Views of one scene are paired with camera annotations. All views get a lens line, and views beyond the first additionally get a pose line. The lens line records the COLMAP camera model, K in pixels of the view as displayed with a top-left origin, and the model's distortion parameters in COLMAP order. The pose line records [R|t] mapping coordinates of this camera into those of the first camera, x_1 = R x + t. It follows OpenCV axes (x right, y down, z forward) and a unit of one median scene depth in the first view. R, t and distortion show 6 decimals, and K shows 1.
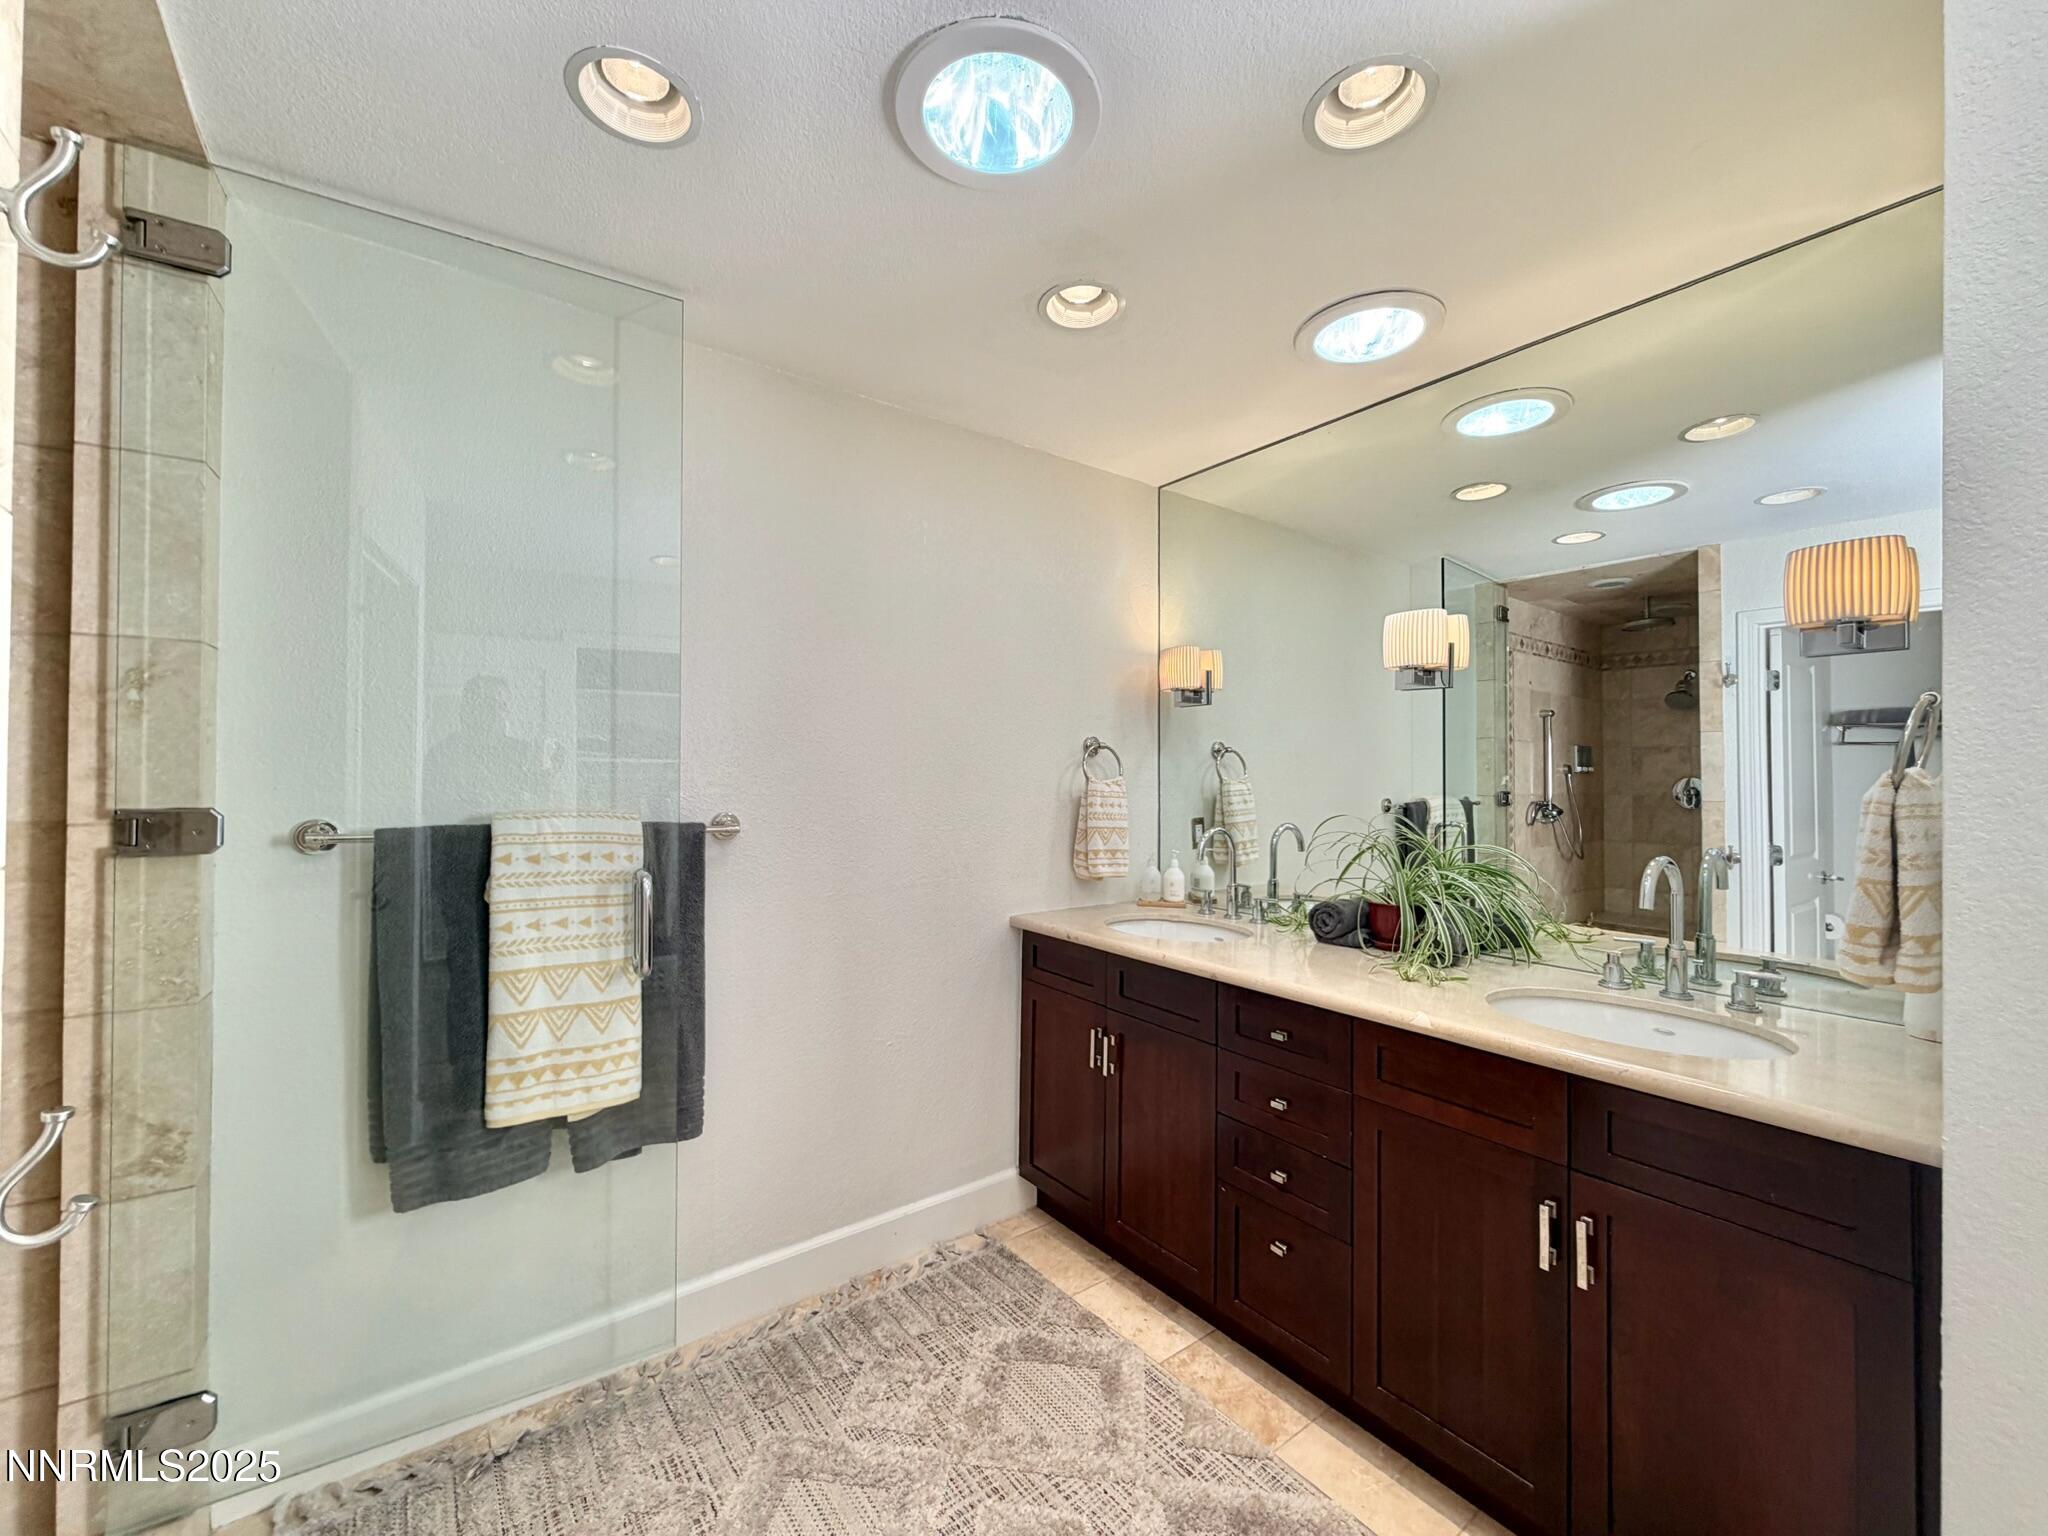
lens RADIAL K [[813.4, 0, 1020.1], [0, 813.4, 767.5], [0, 0, 1]] dist [0.001893, -0.000322]
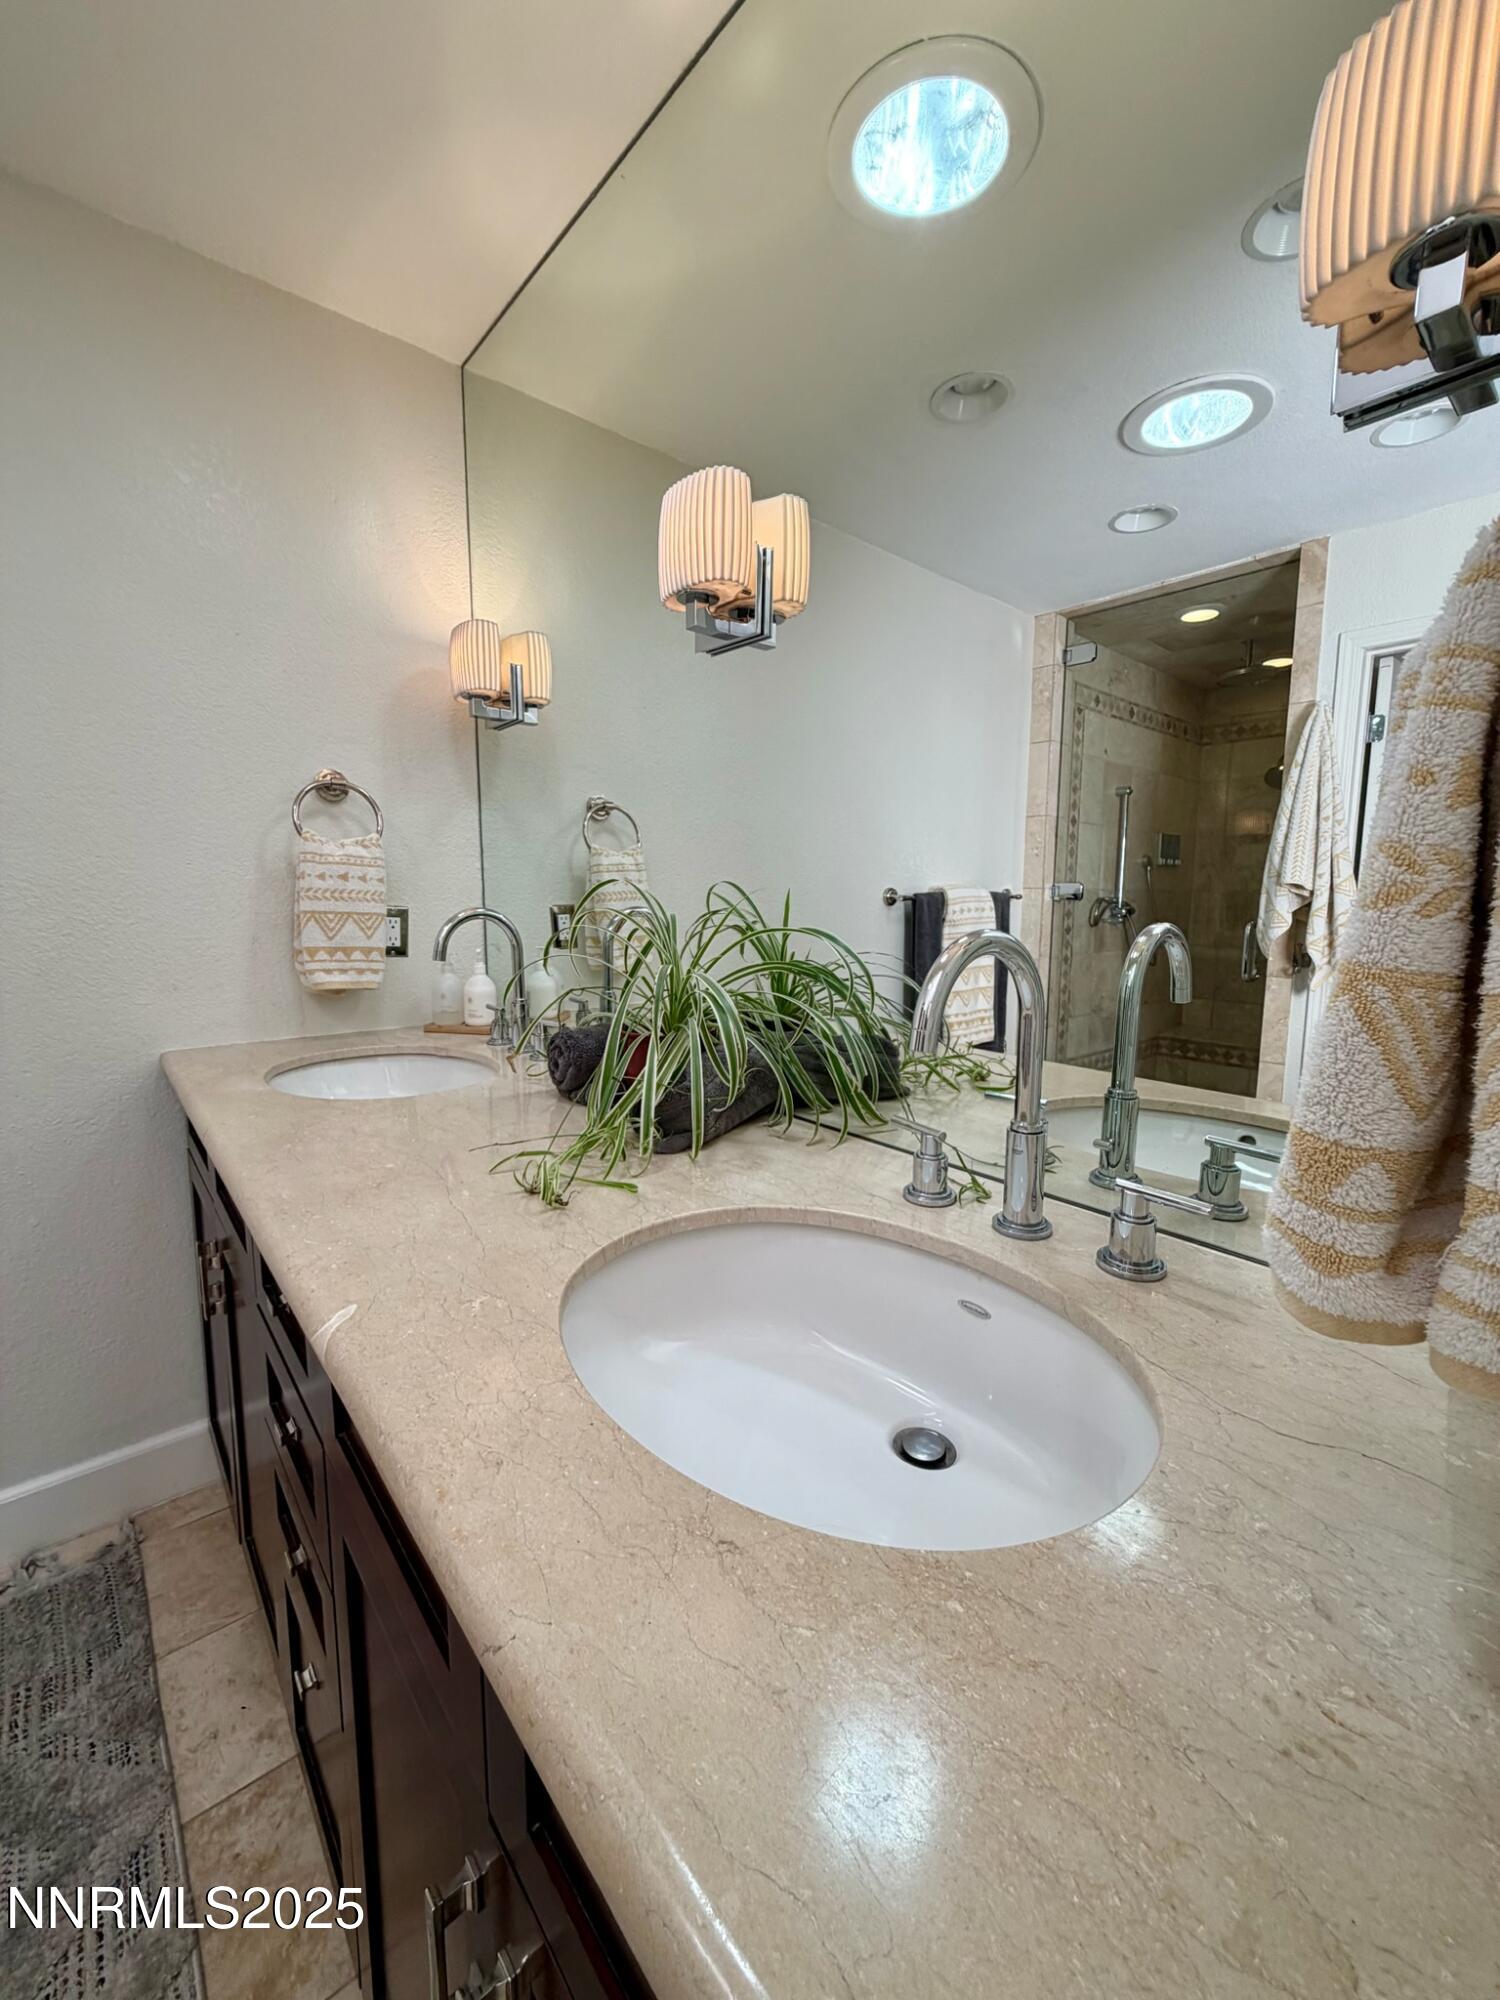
lens RADIAL K [[794.3, 0, 746.0], [0, 794.3, 995.6], [0, 0, 1]] dist [0.001893, -0.000322]
pose [[0.998084, -0.007950, 0.061353, 0.372516], [-0.000573, 0.990480, 0.137653, 0.050219], [-0.061863, -0.137425, 0.988578, 0.343751]]
